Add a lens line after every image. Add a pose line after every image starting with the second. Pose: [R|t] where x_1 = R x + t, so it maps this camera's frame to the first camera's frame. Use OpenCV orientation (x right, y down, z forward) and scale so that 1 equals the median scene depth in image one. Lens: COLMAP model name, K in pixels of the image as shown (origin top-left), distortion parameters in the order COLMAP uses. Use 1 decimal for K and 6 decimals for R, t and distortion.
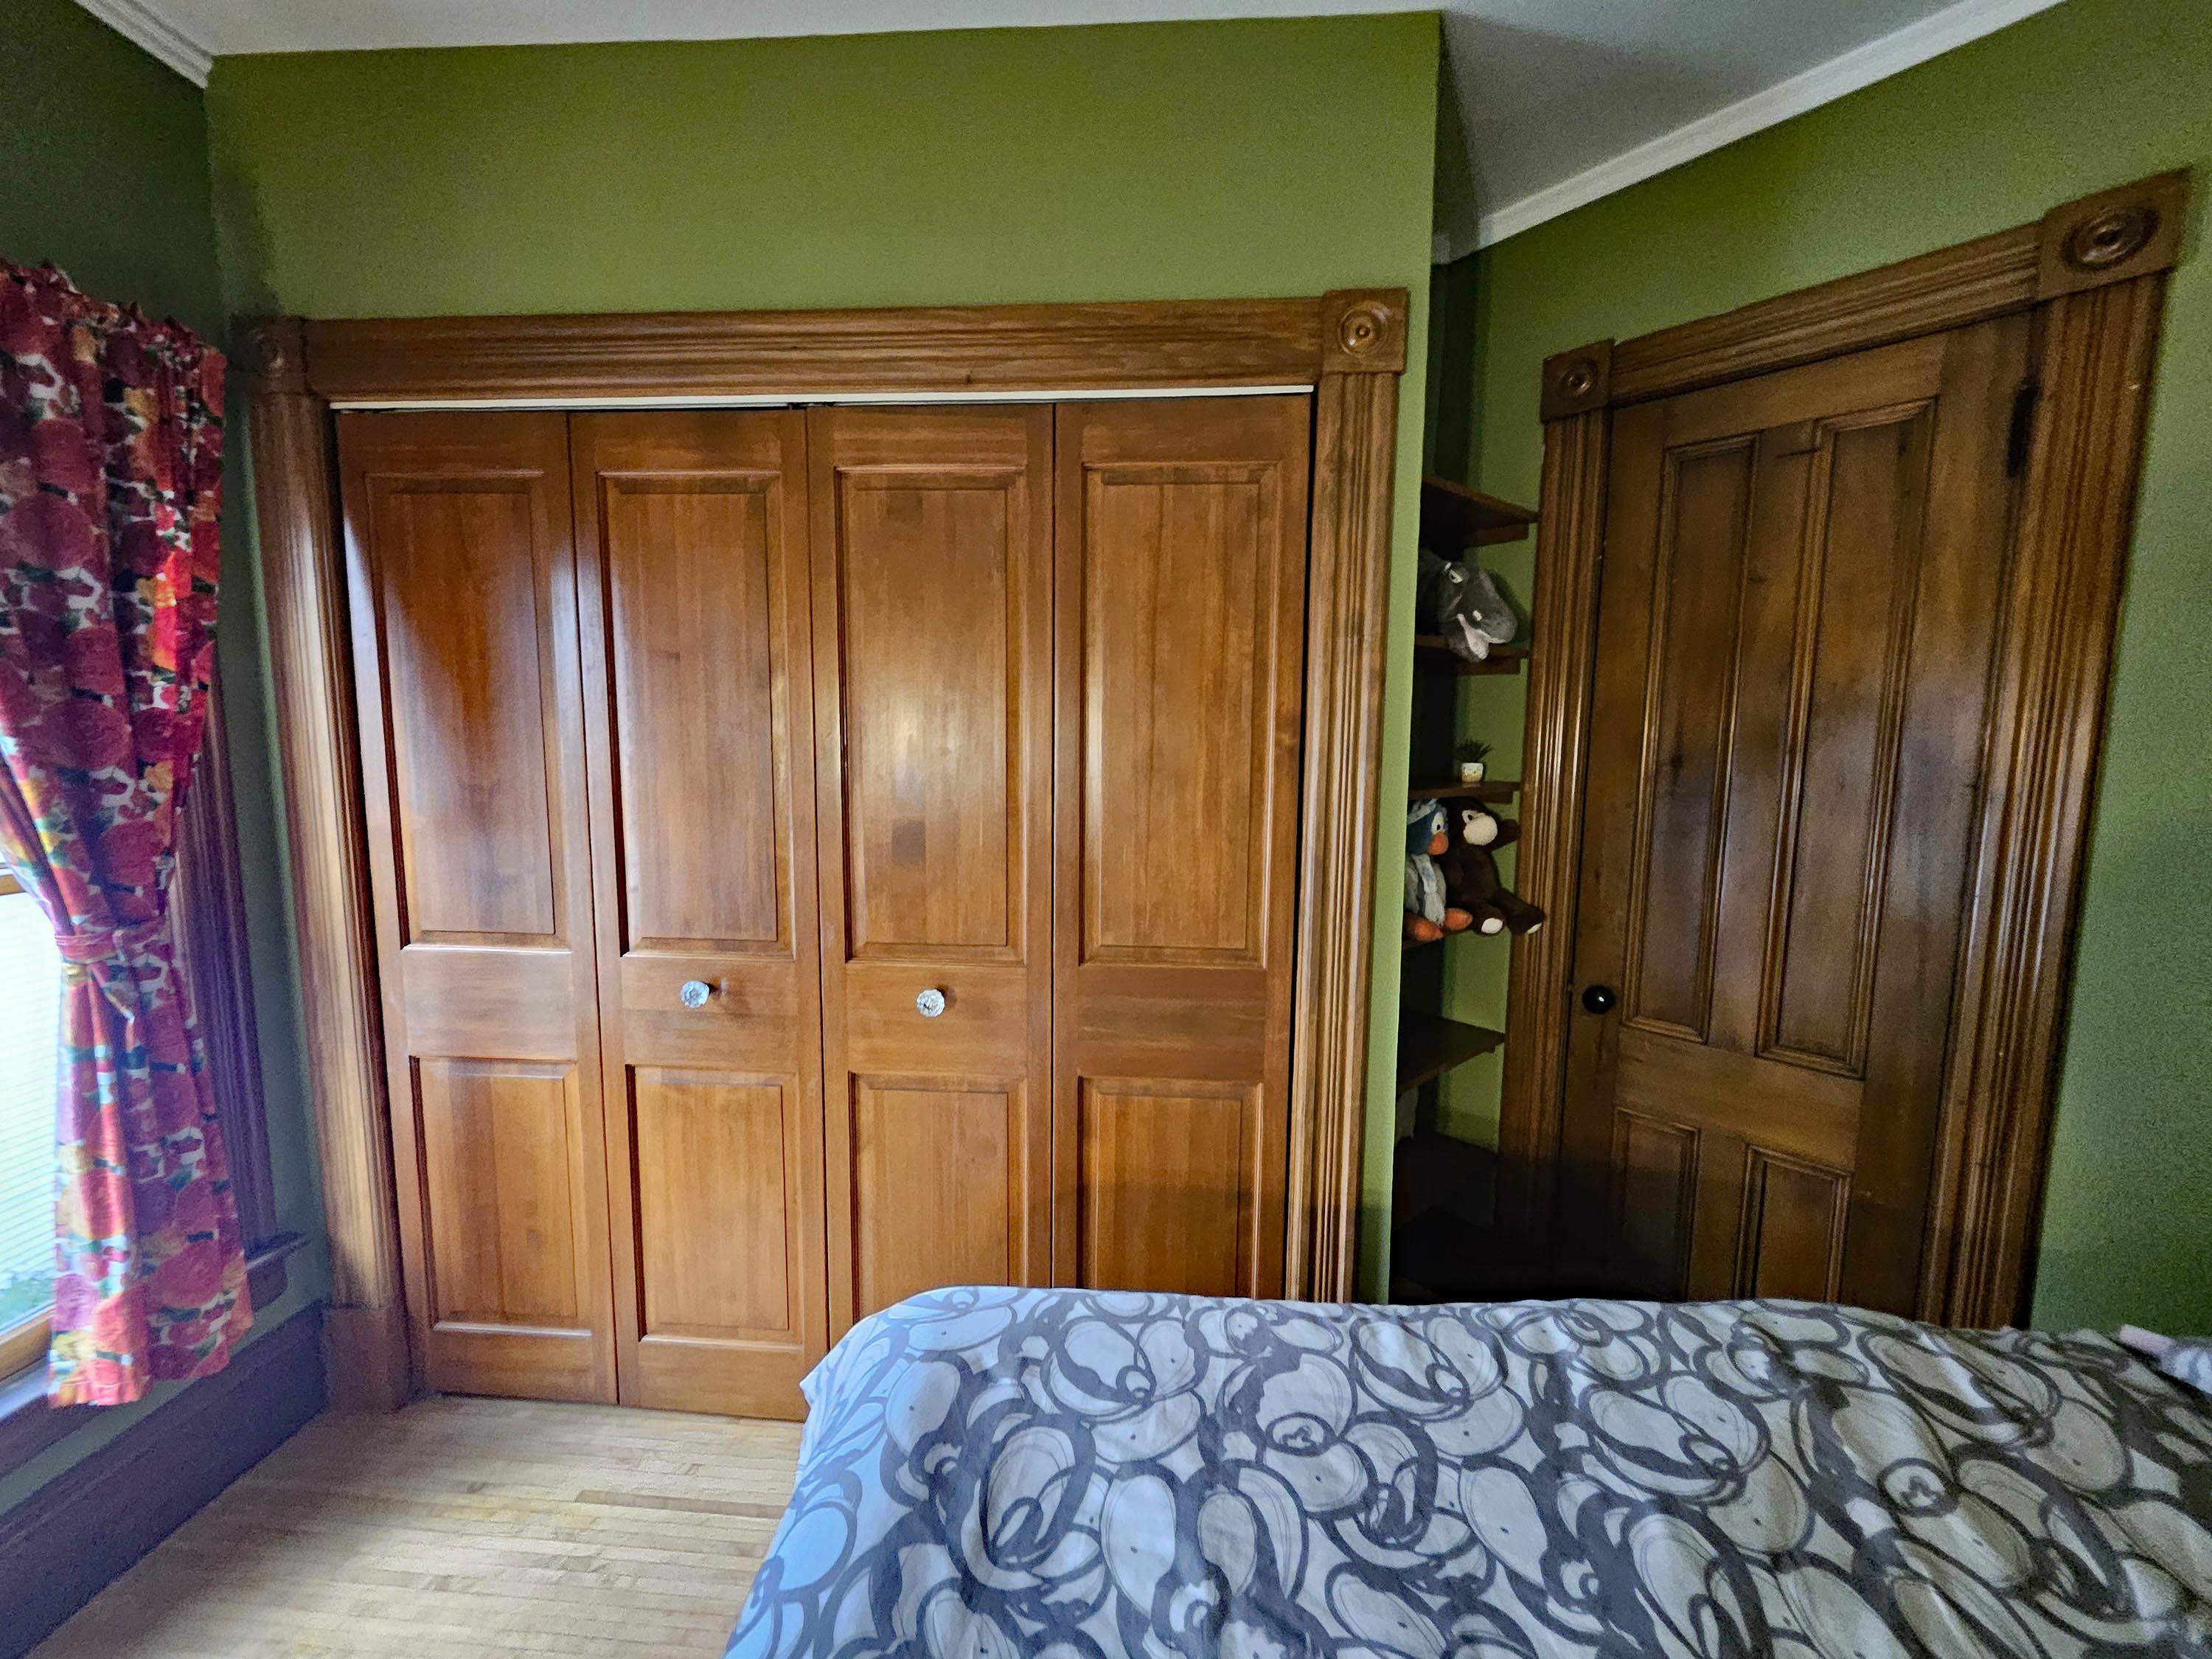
lens RADIAL K [[875.2, 0, 1081.8], [0, 875.2, 834.1], [0, 0, 1]] dist [0.007694, -0.002068]
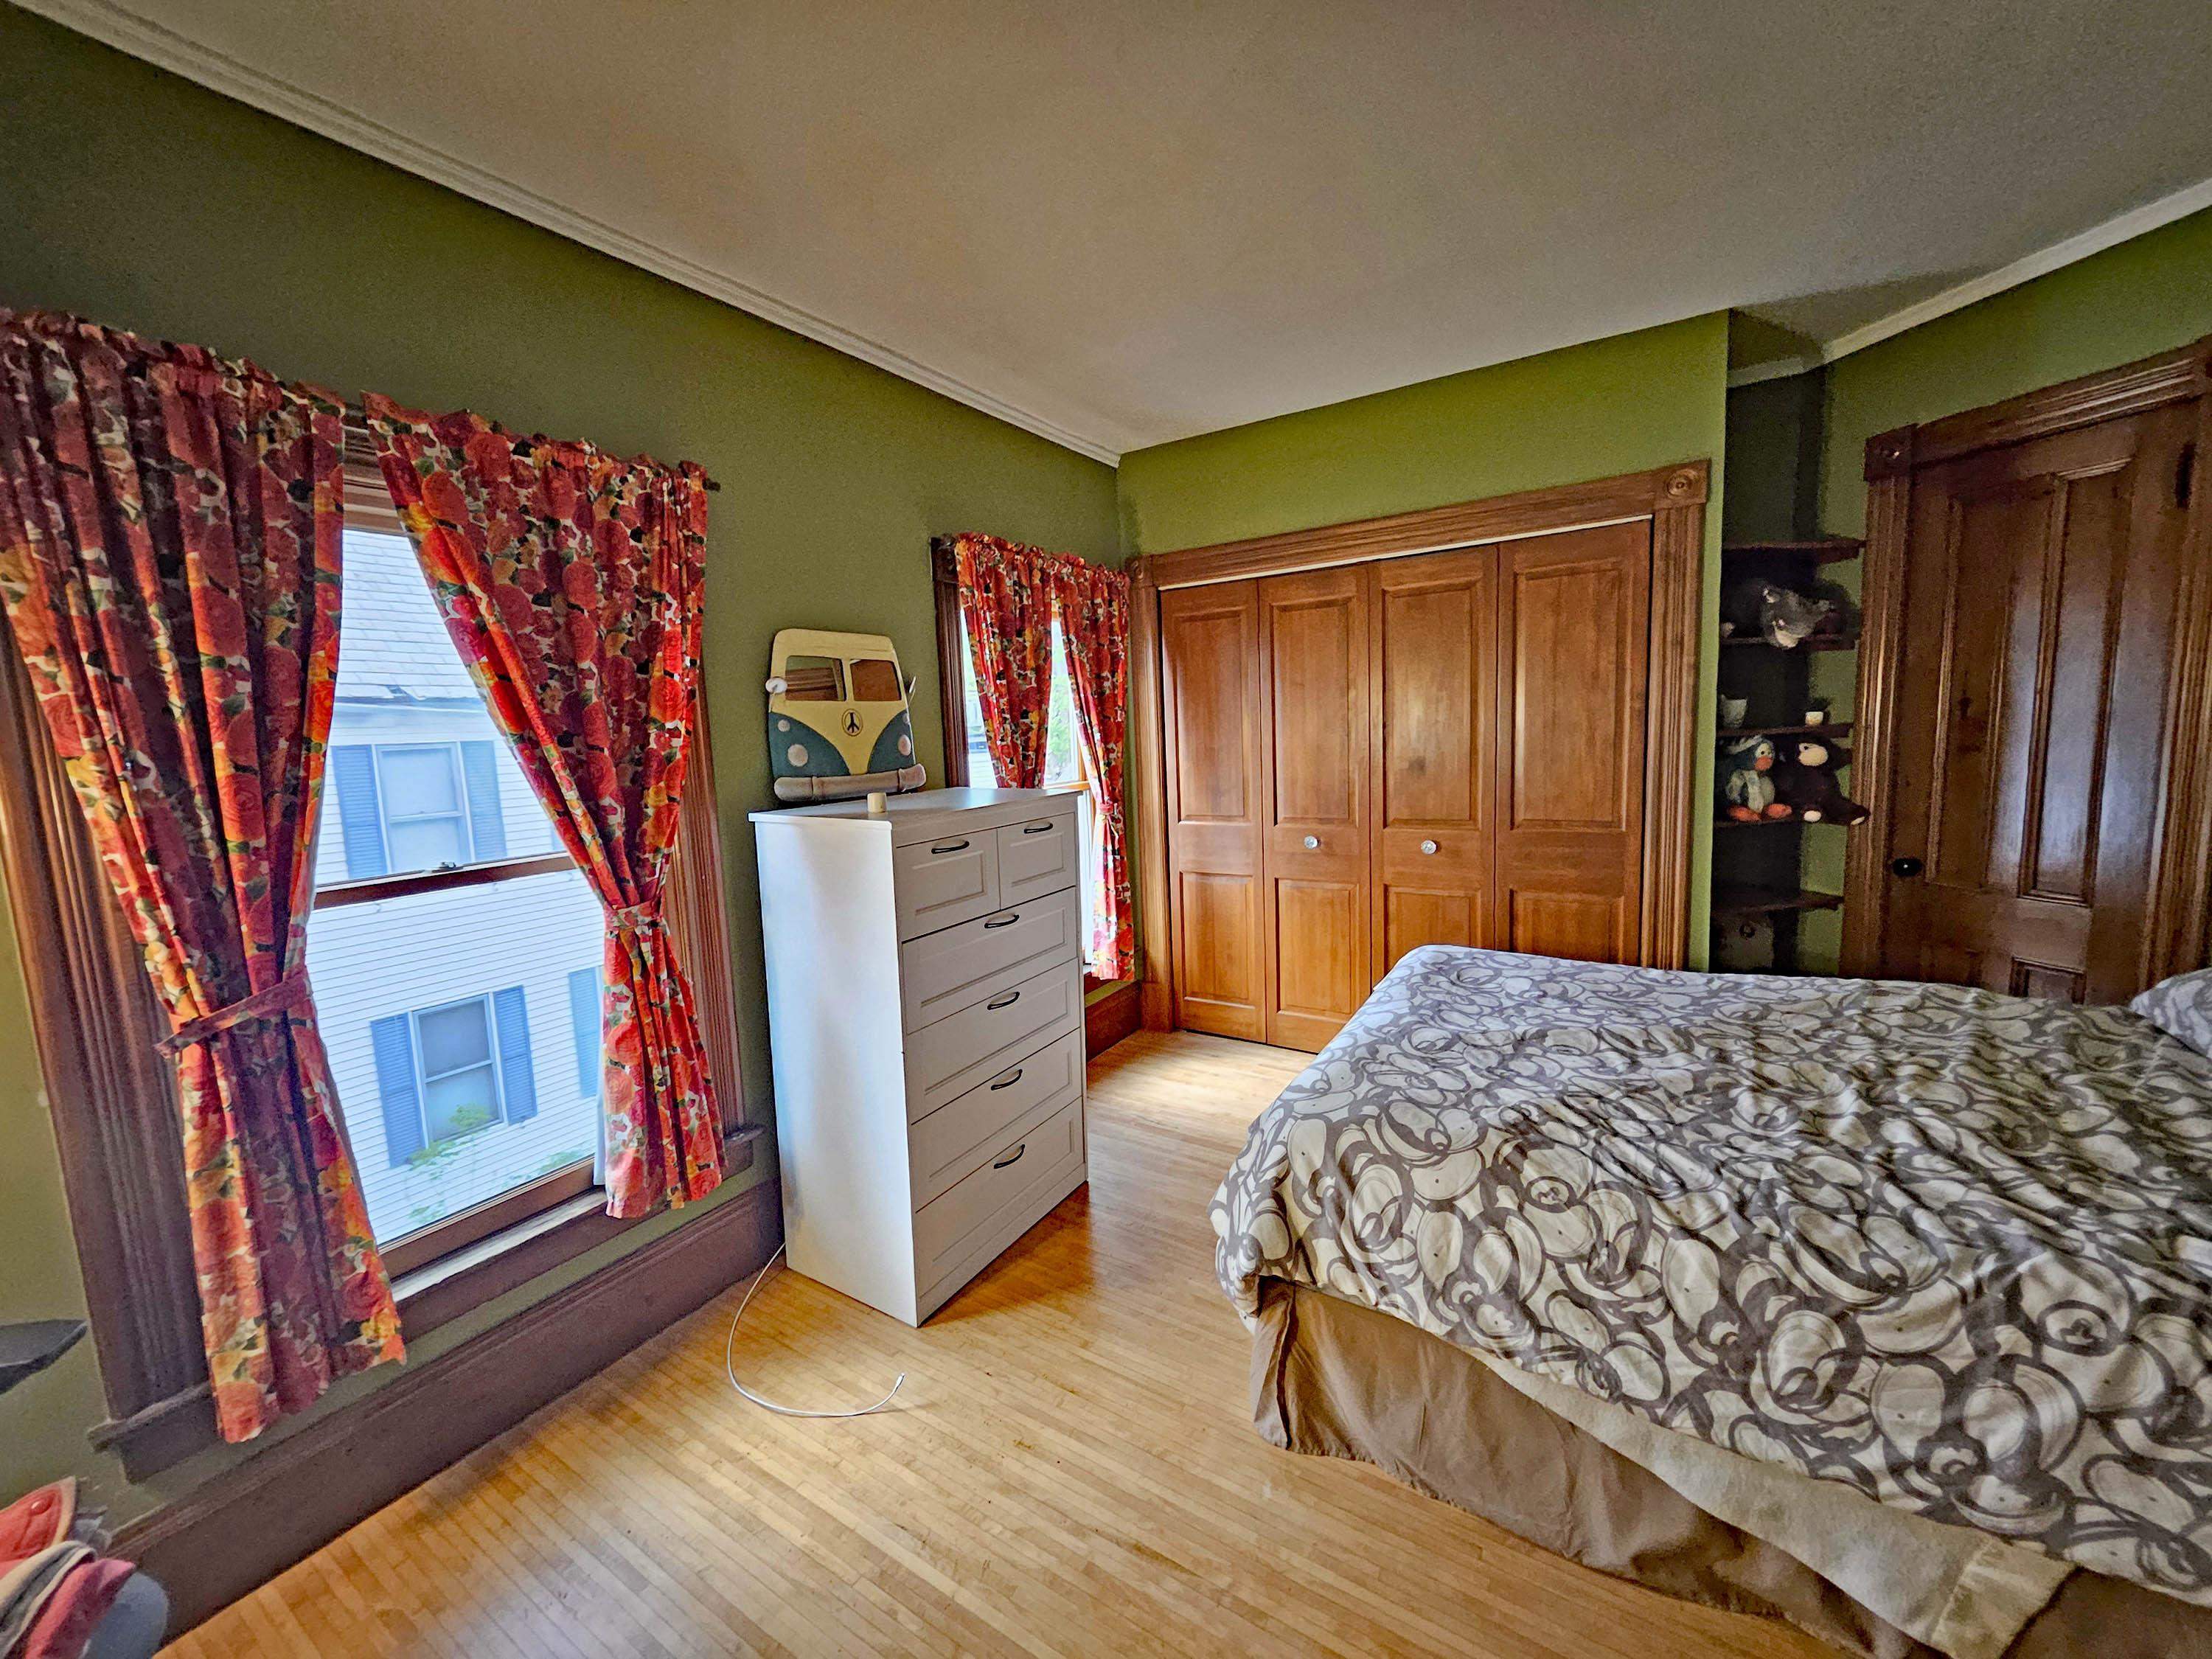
lens RADIAL K [[875.2, 0, 1081.8], [0, 875.2, 834.1], [0, 0, 1]] dist [0.007694, -0.002068]
pose [[0.873335, 0.008734, -0.487041, 0.116236], [-0.000031, 0.999840, 0.017876, 0.130239], [0.487119, -0.015597, 0.873196, -1.191274]]
